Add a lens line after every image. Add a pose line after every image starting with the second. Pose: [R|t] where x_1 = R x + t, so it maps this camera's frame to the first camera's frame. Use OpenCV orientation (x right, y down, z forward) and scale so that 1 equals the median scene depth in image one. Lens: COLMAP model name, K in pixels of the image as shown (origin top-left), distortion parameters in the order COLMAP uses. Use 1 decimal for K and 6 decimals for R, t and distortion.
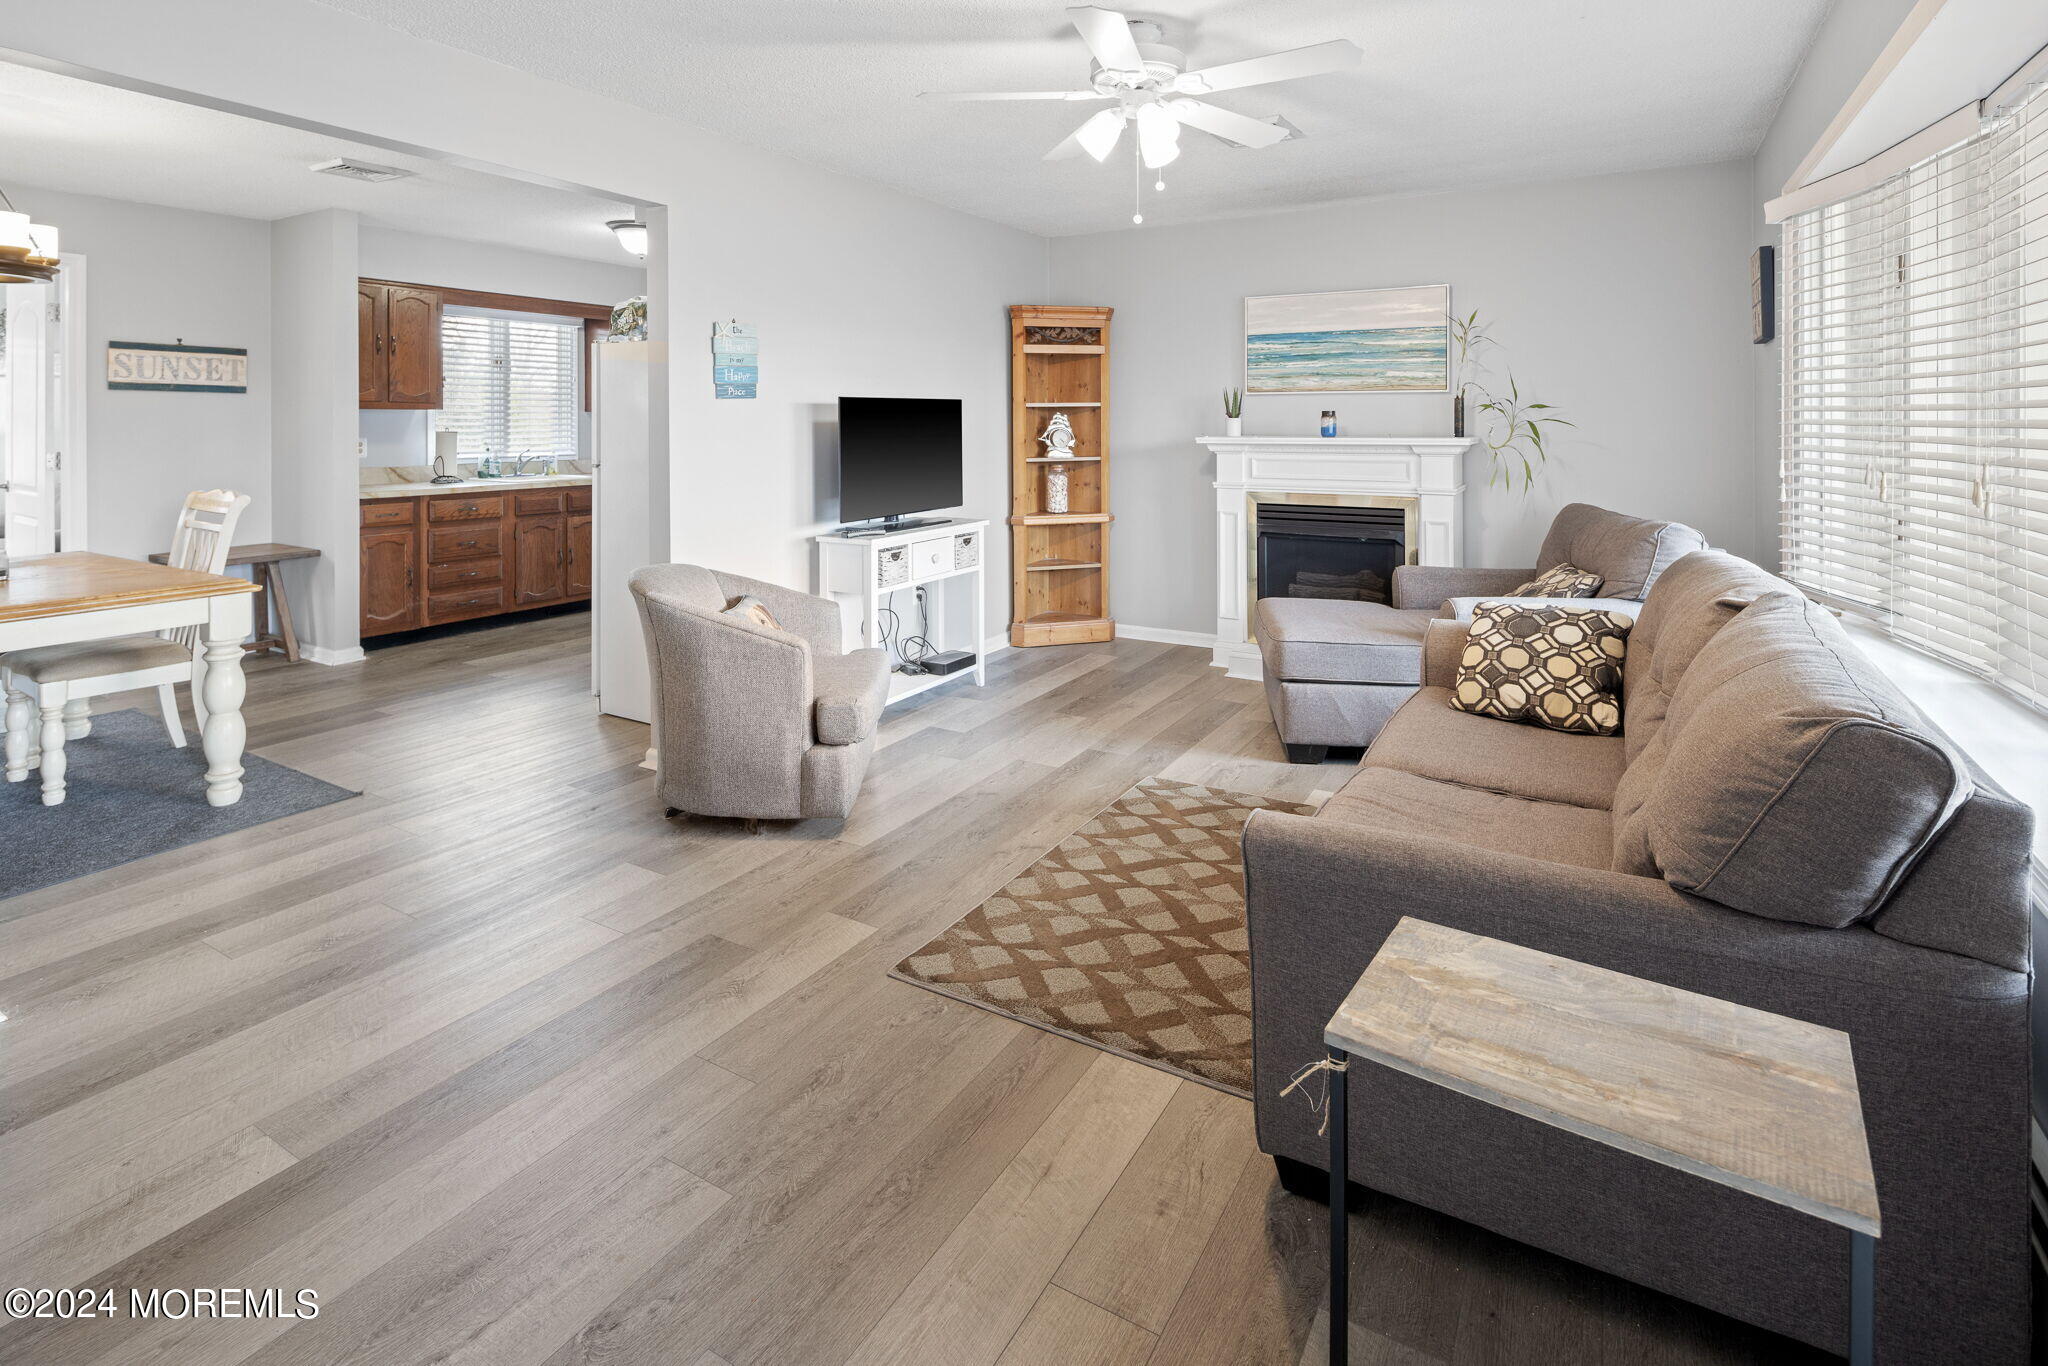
lens RADIAL K [[996.0, 0, 1023.1], [0, 996.0, 428.4], [0, 0, 1]] dist [0.002020, -0.004761]
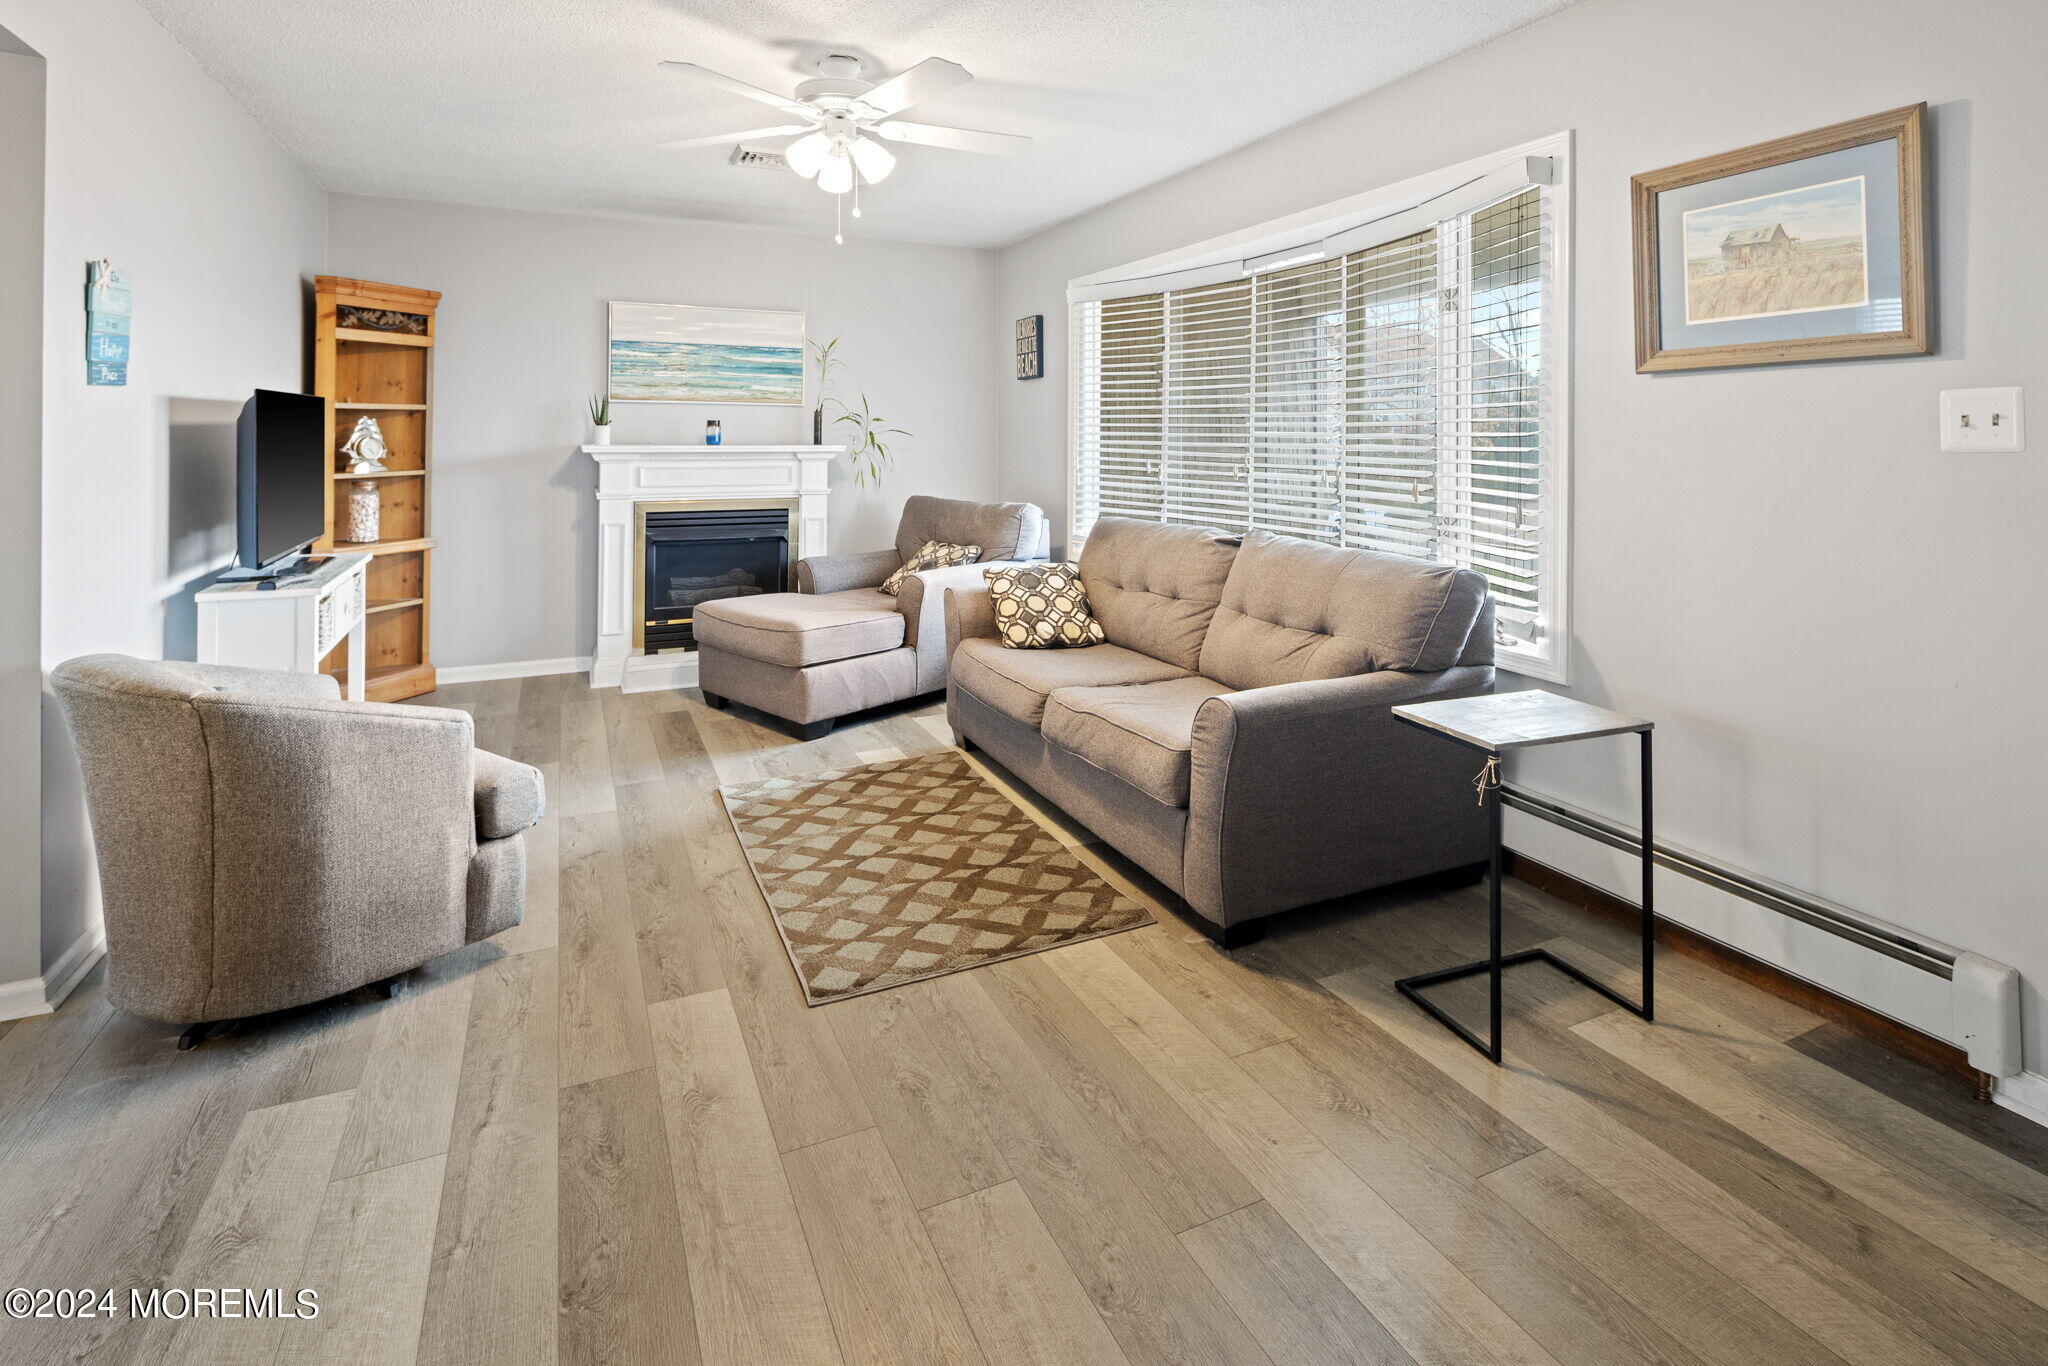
lens RADIAL K [[996.0, 0, 1023.1], [0, 996.0, 428.4], [0, 0, 1]] dist [0.002020, -0.004761]
pose [[0.569573, 0.010332, 0.821876, -0.395321], [-0.001769, 0.999934, -0.011344, 0.002651], [-0.821939, 0.005008, 0.569554, 0.140155]]
